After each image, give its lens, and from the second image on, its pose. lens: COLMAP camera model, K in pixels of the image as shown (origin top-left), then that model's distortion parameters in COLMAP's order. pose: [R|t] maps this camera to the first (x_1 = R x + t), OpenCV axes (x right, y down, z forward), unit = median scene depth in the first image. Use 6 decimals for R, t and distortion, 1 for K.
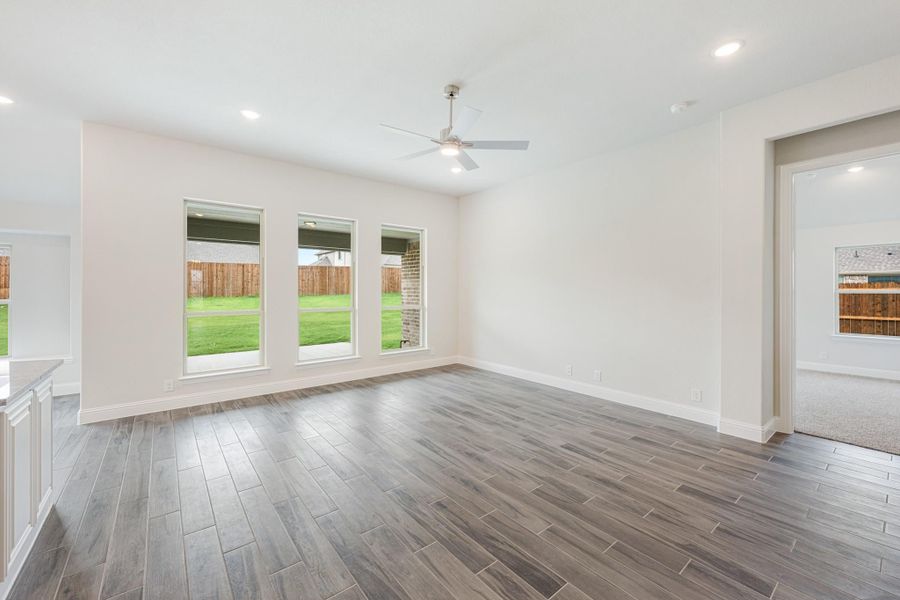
lens RADIAL K [[360.8, 0, 453.2], [0, 360.8, 292.7], [0, 0, 1]] dist [0.002623, -0.000088]
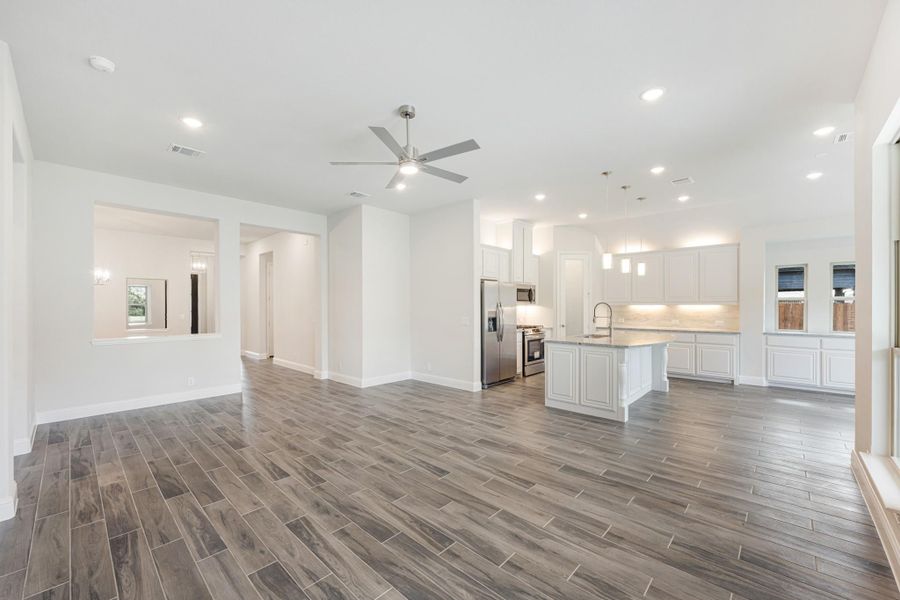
lens RADIAL K [[360.8, 0, 448.4], [0, 360.8, 309.1], [0, 0, 1]] dist [0.002623, -0.000088]
pose [[-0.991535, 0.001917, -0.129824, 0.010102], [0.000022, 0.999894, 0.014592, -0.011606], [0.129838, 0.014466, -0.991430, 1.481932]]
